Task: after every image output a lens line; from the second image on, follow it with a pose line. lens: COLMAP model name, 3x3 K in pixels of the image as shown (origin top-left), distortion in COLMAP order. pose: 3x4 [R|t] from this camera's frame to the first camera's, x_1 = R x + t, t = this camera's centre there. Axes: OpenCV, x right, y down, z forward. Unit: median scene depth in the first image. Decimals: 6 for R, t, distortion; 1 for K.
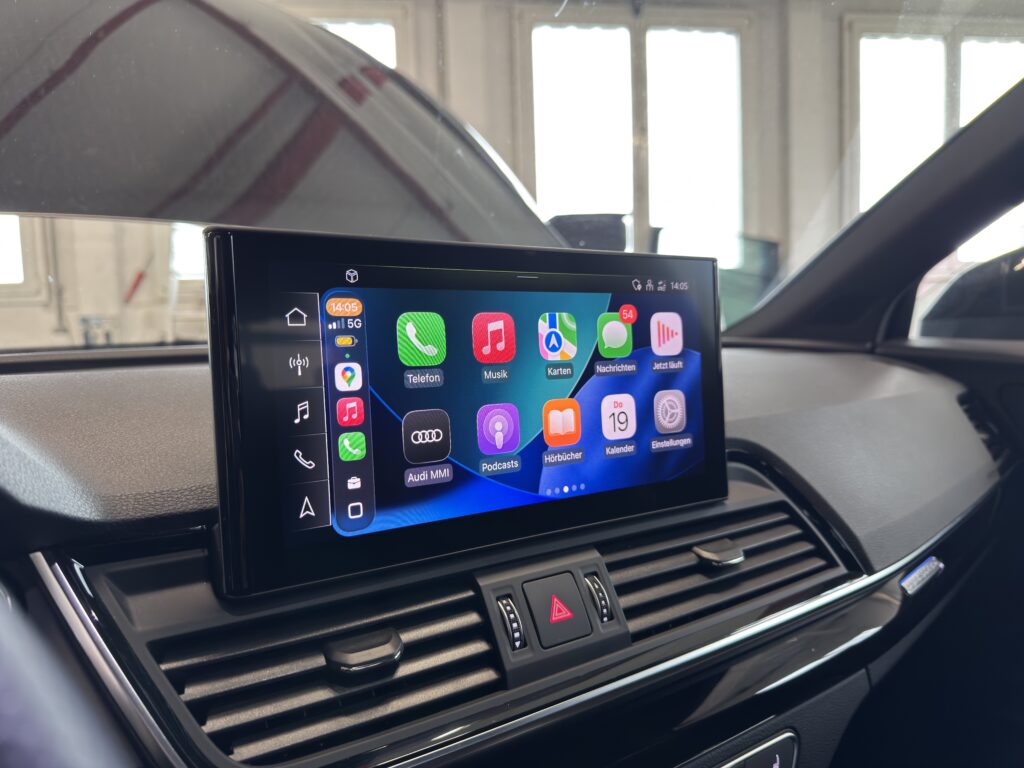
lens RADIAL K [[699.3, 0, 512.0], [0, 699.3, 384.0], [0, 0, 1]] dist [0.143361, -0.278238]
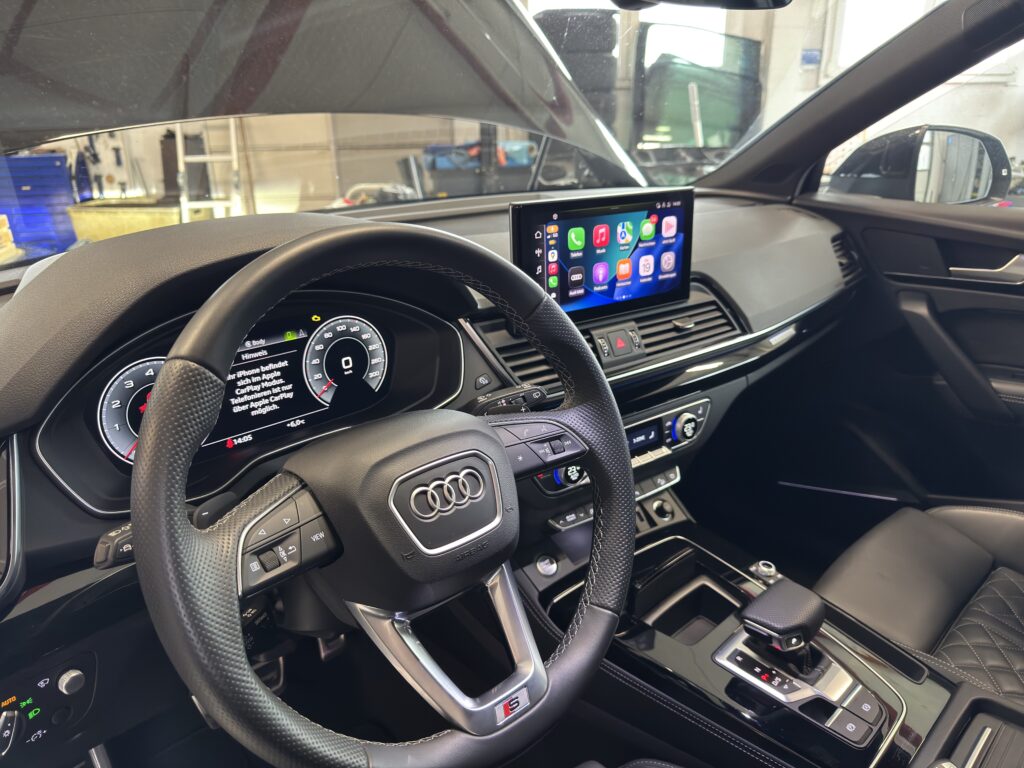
lens RADIAL K [[699.3, 0, 512.0], [0, 699.3, 384.0], [0, 0, 1]] dist [0.143361, -0.278238]
pose [[0.998894, -0.002394, 0.046951, -0.410616], [-0.011117, 0.958350, 0.285380, -0.242818], [-0.045679, -0.285586, 0.957264, -1.350579]]
